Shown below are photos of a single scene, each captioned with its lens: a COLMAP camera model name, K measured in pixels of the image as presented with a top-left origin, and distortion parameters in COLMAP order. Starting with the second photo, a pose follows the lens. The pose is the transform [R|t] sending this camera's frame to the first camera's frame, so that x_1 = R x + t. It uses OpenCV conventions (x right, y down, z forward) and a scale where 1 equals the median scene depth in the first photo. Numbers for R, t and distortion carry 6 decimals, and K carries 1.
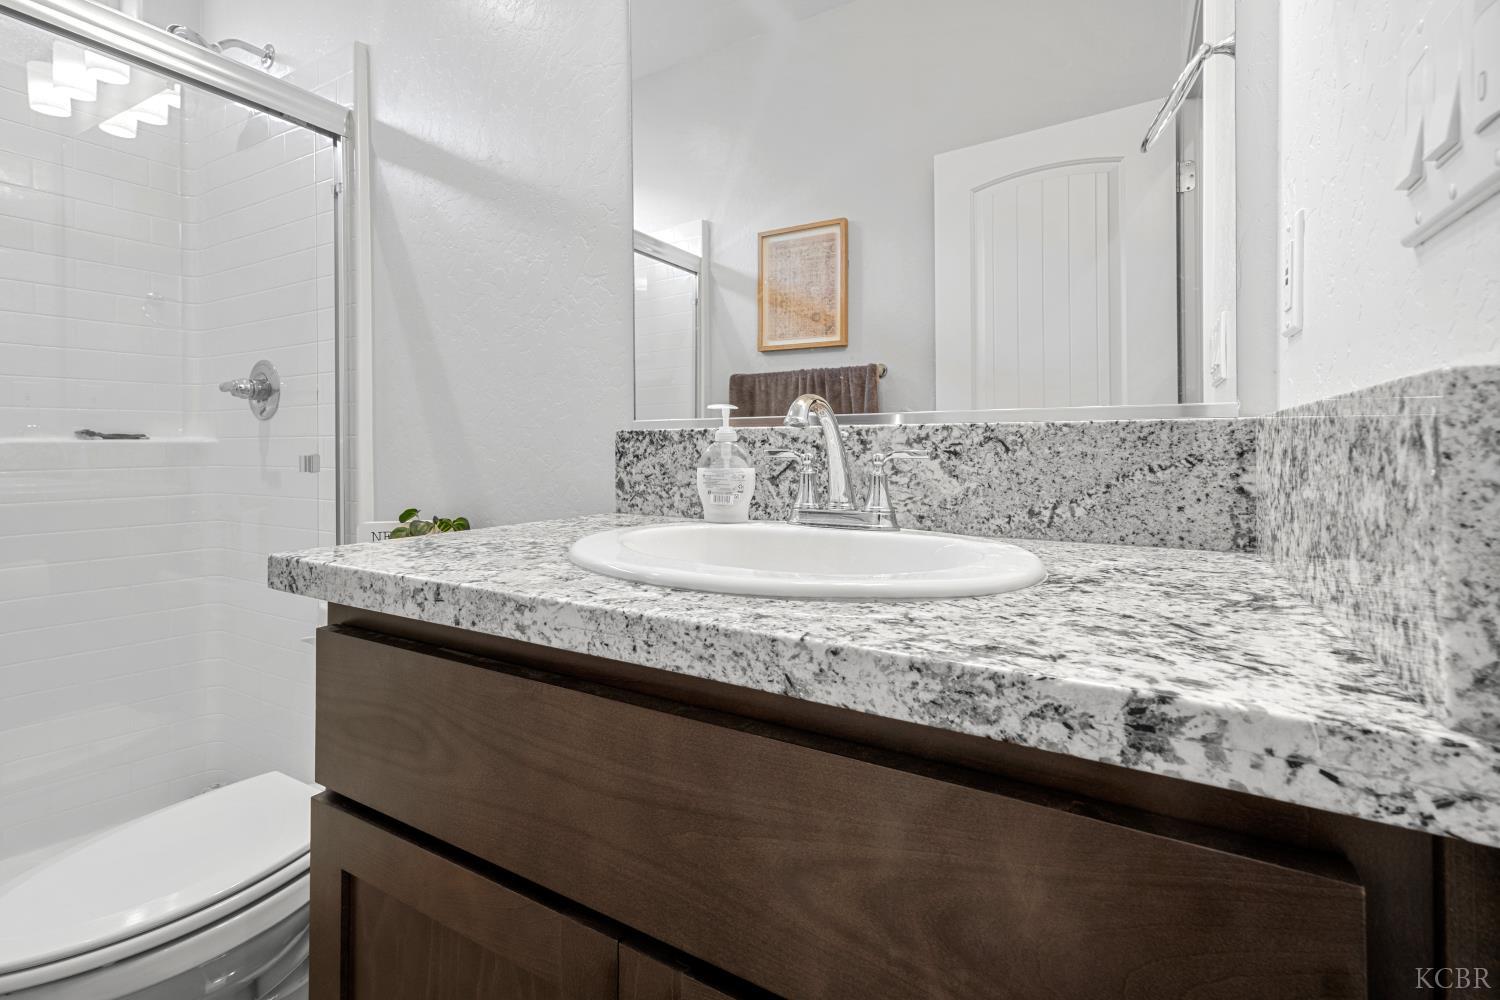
lens RADIAL K [[679.5, 0, 751.5], [0, 679.5, 437.3], [0, 0, 1]] dist [0.013333, -0.002493]
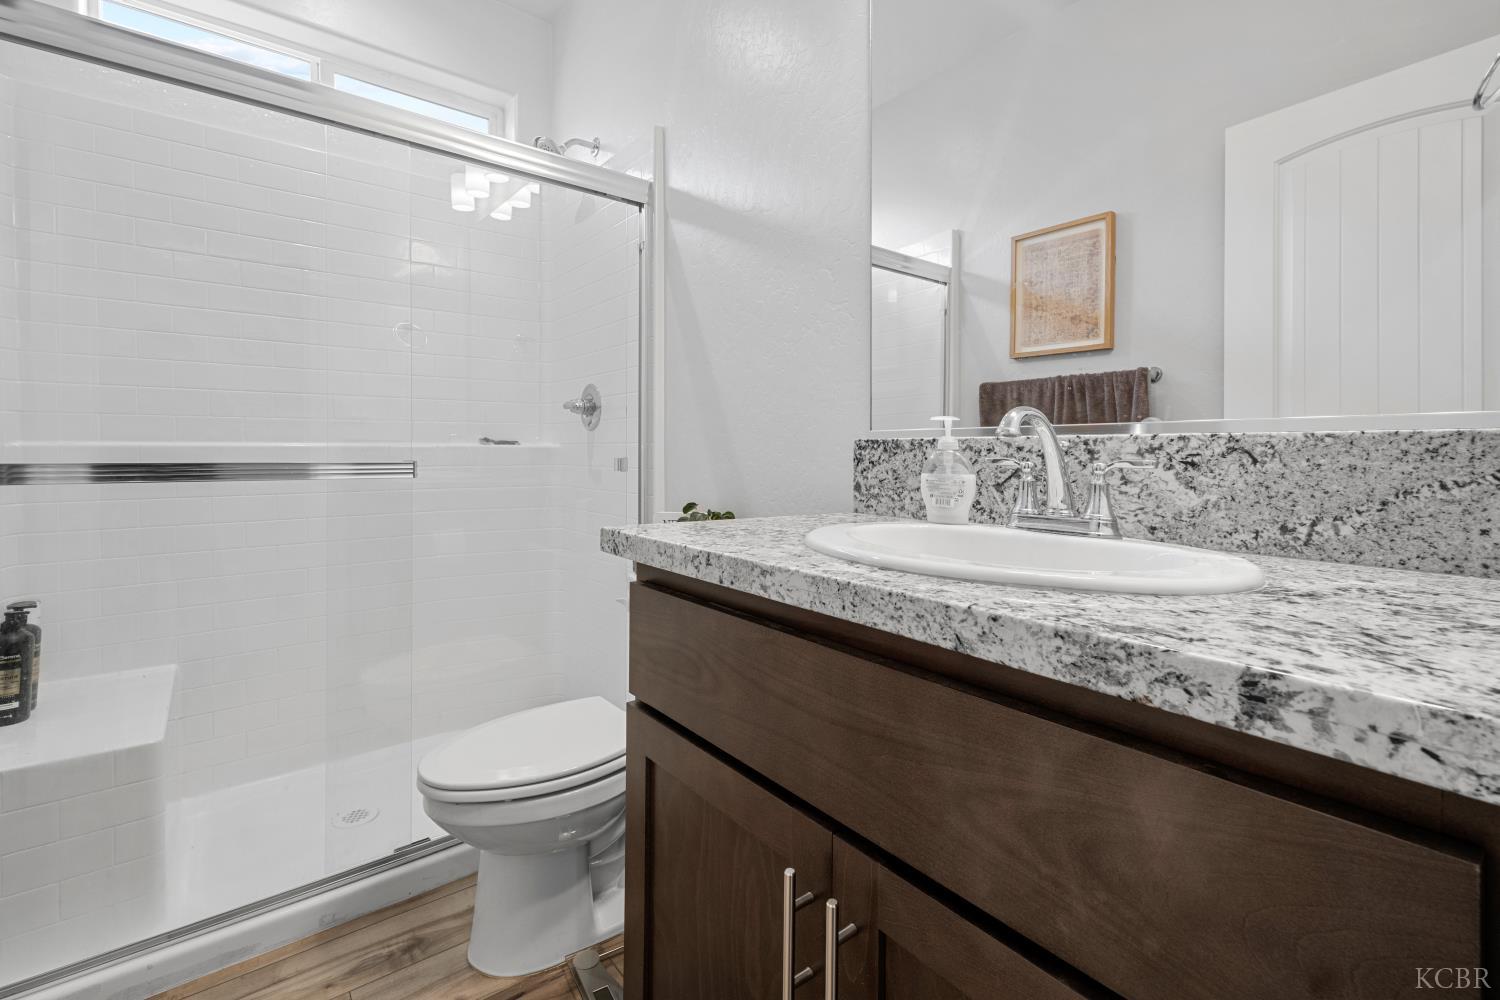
lens RADIAL K [[679.5, 0, 744.1], [0, 679.5, 445.5], [0, 0, 1]] dist [0.013333, -0.002493]
pose [[0.925972, 0.006891, -0.377529, 0.083769], [-0.006947, 0.999975, 0.001215, 0.000031], [0.377528, 0.001498, 0.925997, -0.165145]]
